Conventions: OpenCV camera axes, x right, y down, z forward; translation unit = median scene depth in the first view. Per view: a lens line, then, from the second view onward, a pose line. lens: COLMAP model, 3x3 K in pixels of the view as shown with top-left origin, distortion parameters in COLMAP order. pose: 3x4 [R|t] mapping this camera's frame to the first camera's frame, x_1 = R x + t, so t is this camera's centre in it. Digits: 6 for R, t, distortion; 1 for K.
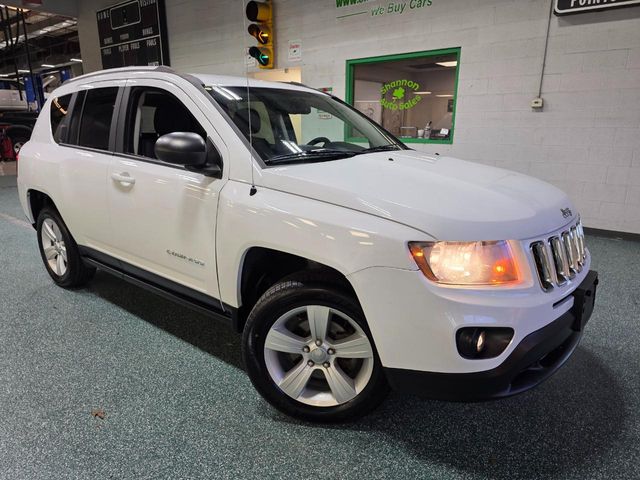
lens RADIAL K [[415.2, 0, 319.8], [0, 415.2, 248.9], [0, 0, 1]] dist [0.019117, -0.024310]
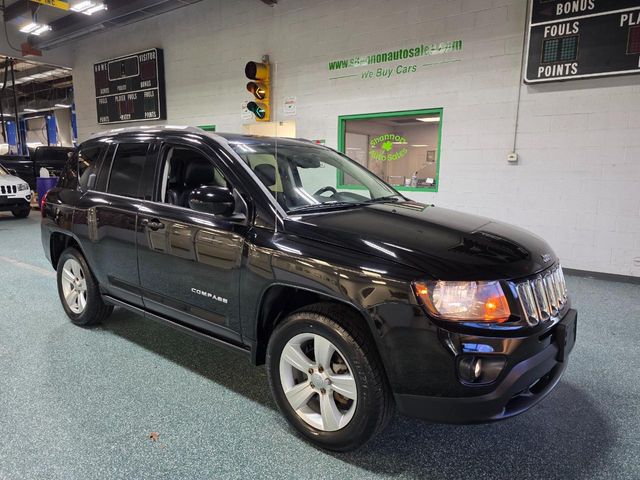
lens RADIAL K [[415.2, 0, 319.8], [0, 415.2, 248.9], [0, 0, 1]] dist [0.019117, -0.024310]
pose [[0.998135, -0.000449, 0.061036, -0.102898], [0.006567, 0.994959, -0.100072, 0.008103], [-0.060683, 0.100286, 0.993106, -0.095947]]
